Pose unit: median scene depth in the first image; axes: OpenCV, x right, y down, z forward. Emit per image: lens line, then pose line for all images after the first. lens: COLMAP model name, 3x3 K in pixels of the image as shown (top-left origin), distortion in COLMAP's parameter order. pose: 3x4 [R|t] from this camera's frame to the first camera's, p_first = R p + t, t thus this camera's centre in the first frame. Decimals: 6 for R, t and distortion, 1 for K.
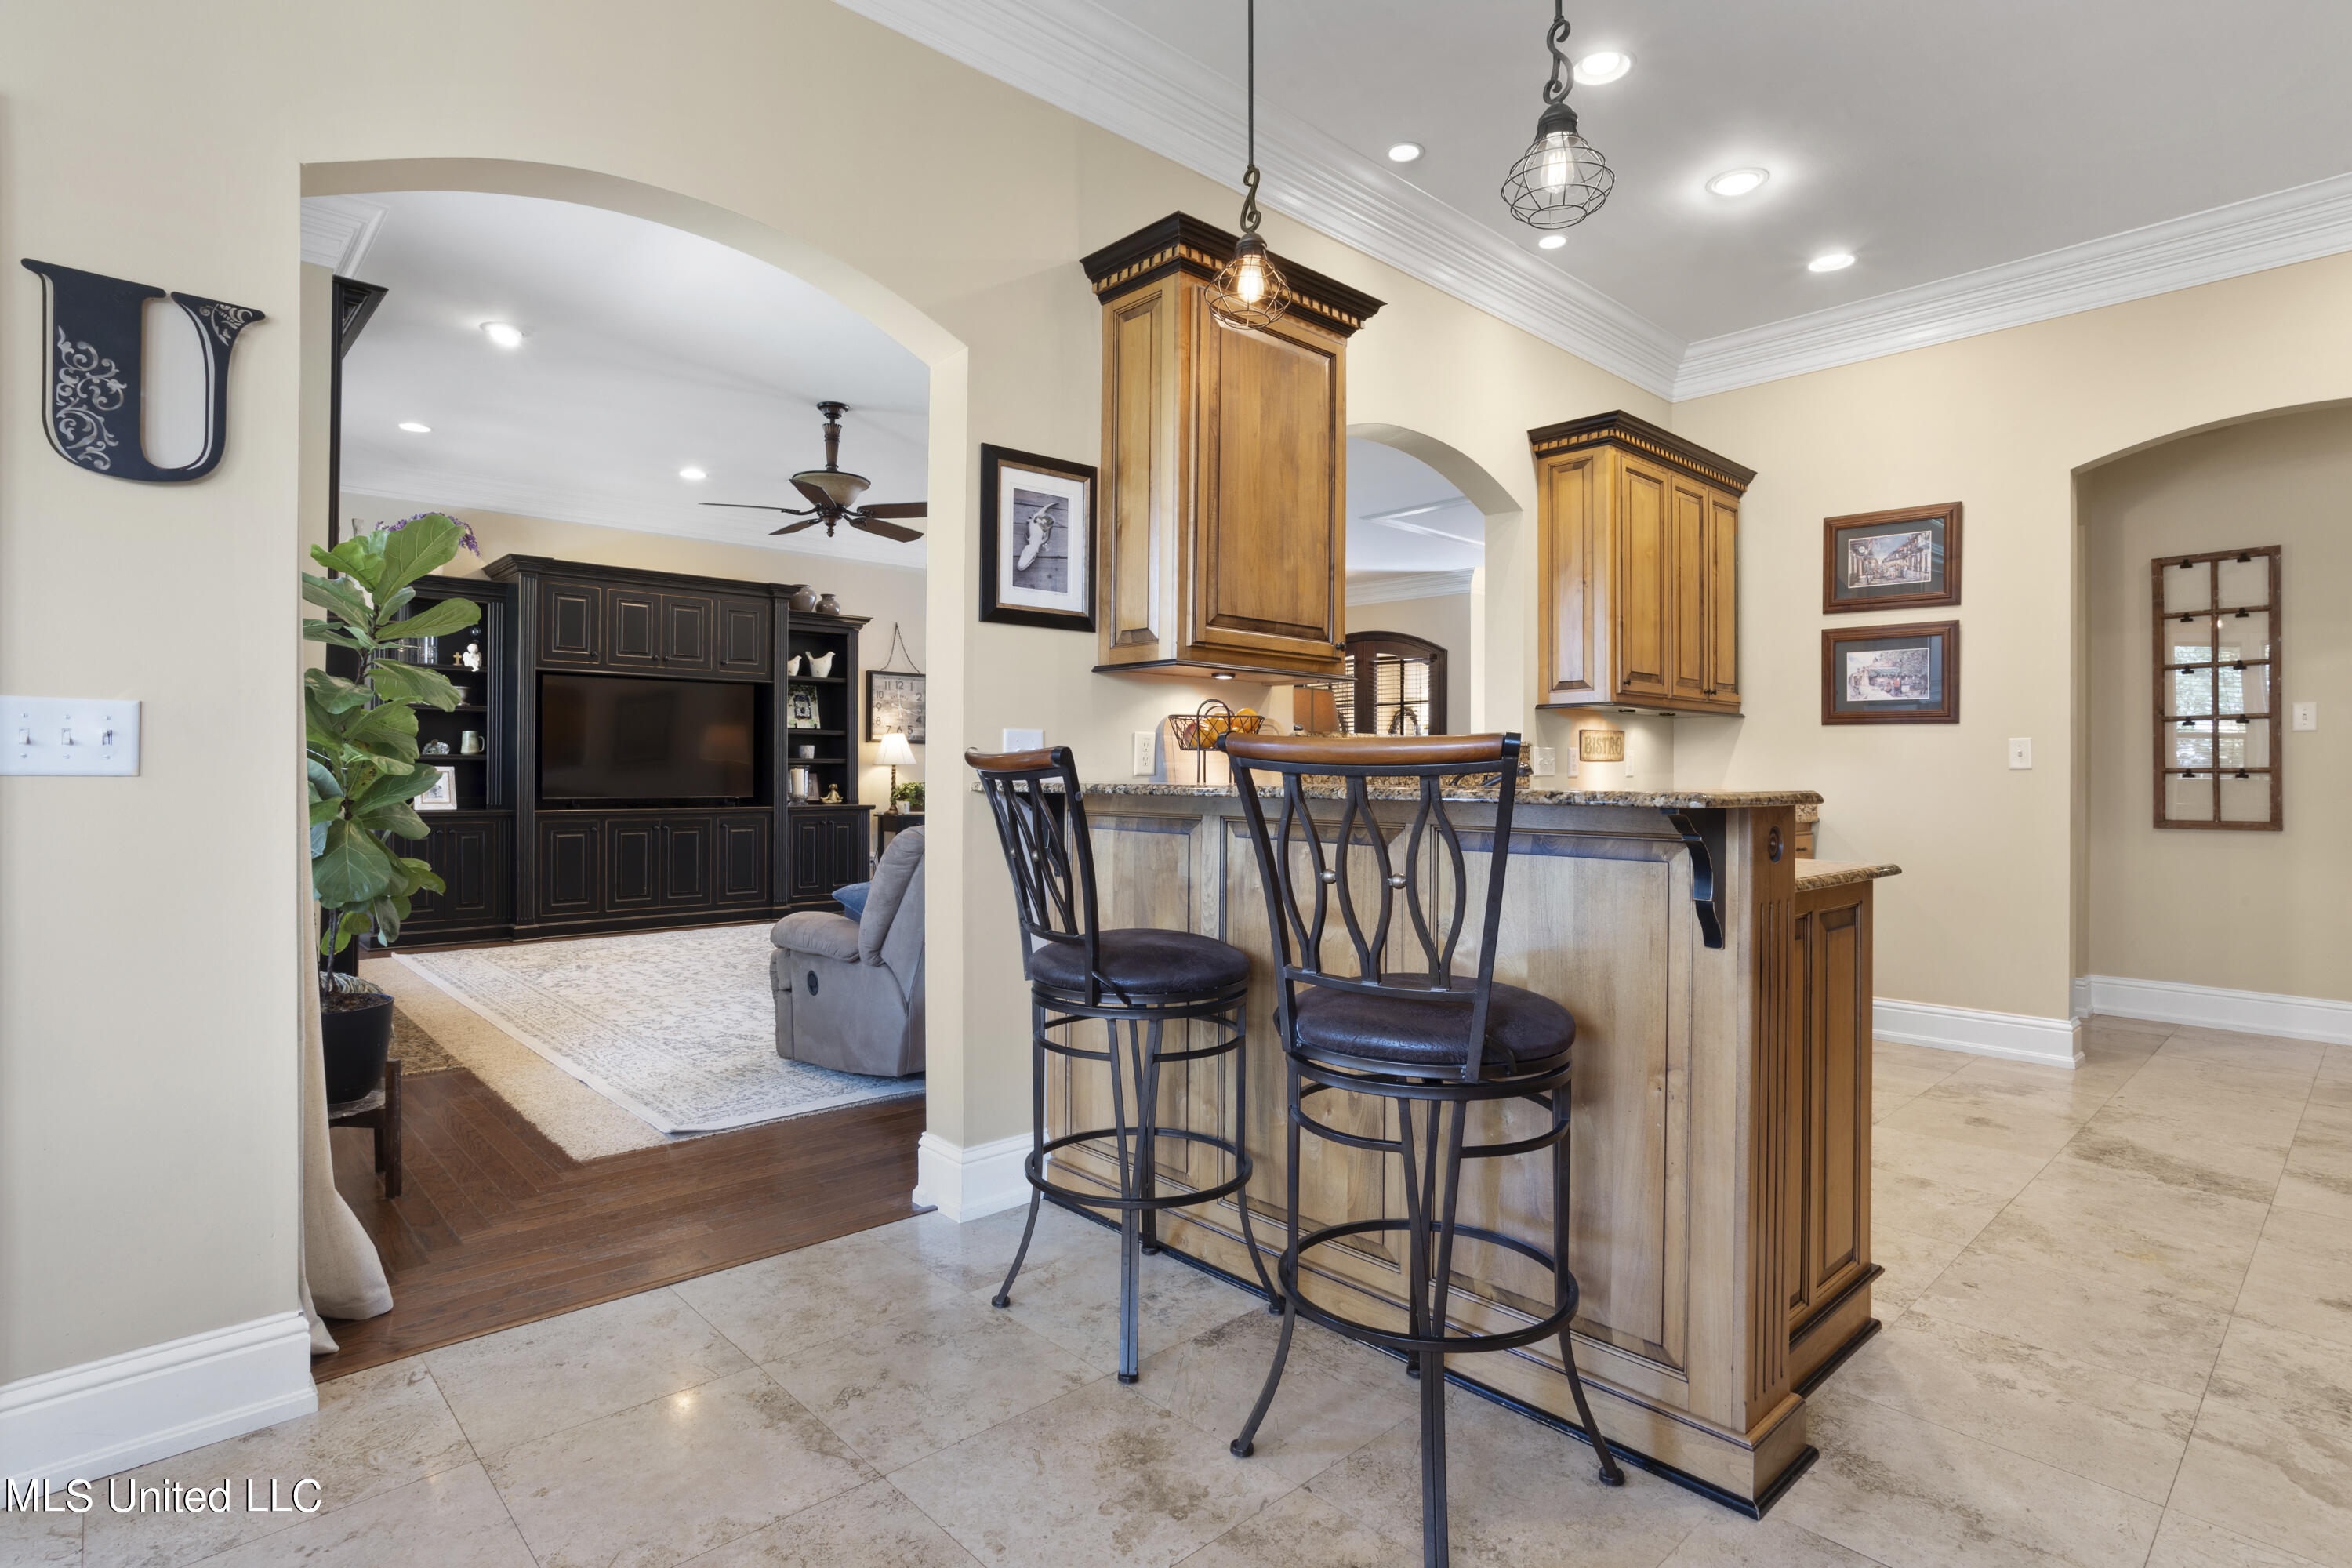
lens RADIAL K [[1194.0, 0, 1193.3], [0, 1194.0, 756.0], [0, 0, 1]] dist [-0.049521, 0.022388]
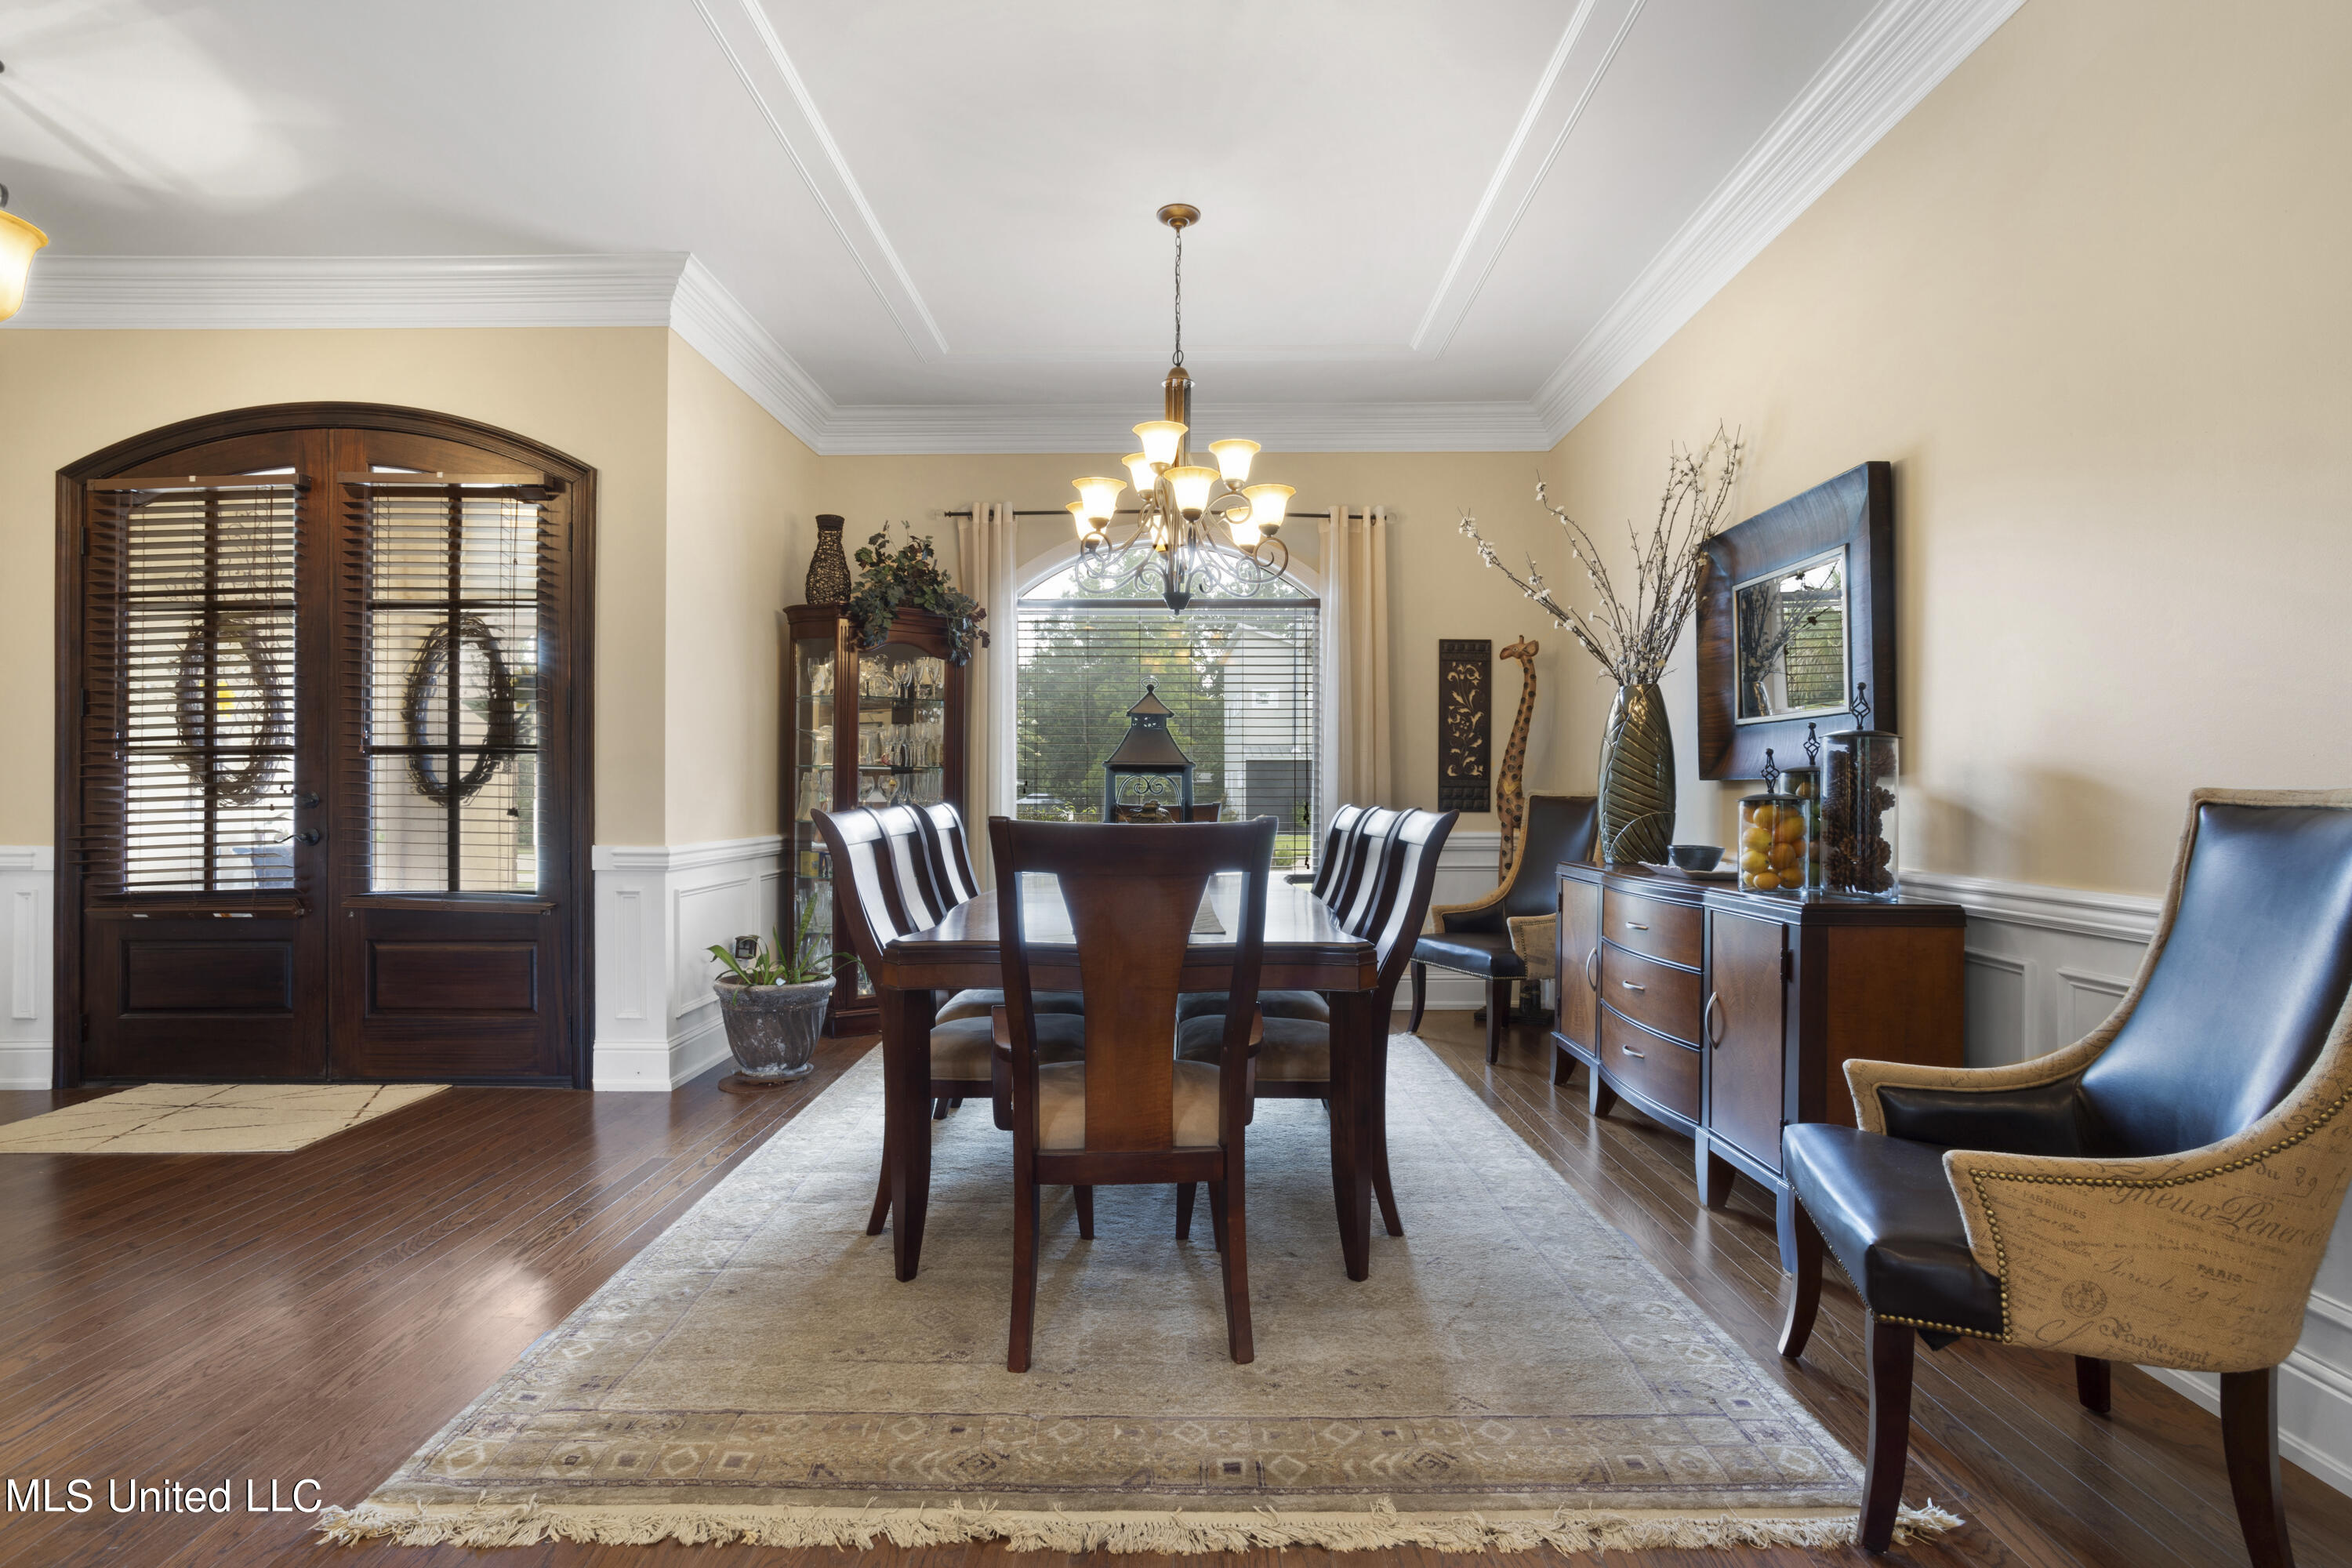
lens RADIAL K [[1154.2, 0, 1176.0], [0, 1154.2, 784.0], [0, 0, 1]] dist [-0.004467, -0.000439]
pose [[0.694373, -0.000461, 0.719615, 0.097536], [-0.006359, 0.999957, 0.006777, 0.010045], [-0.719587, -0.009282, 0.694340, 0.782520]]
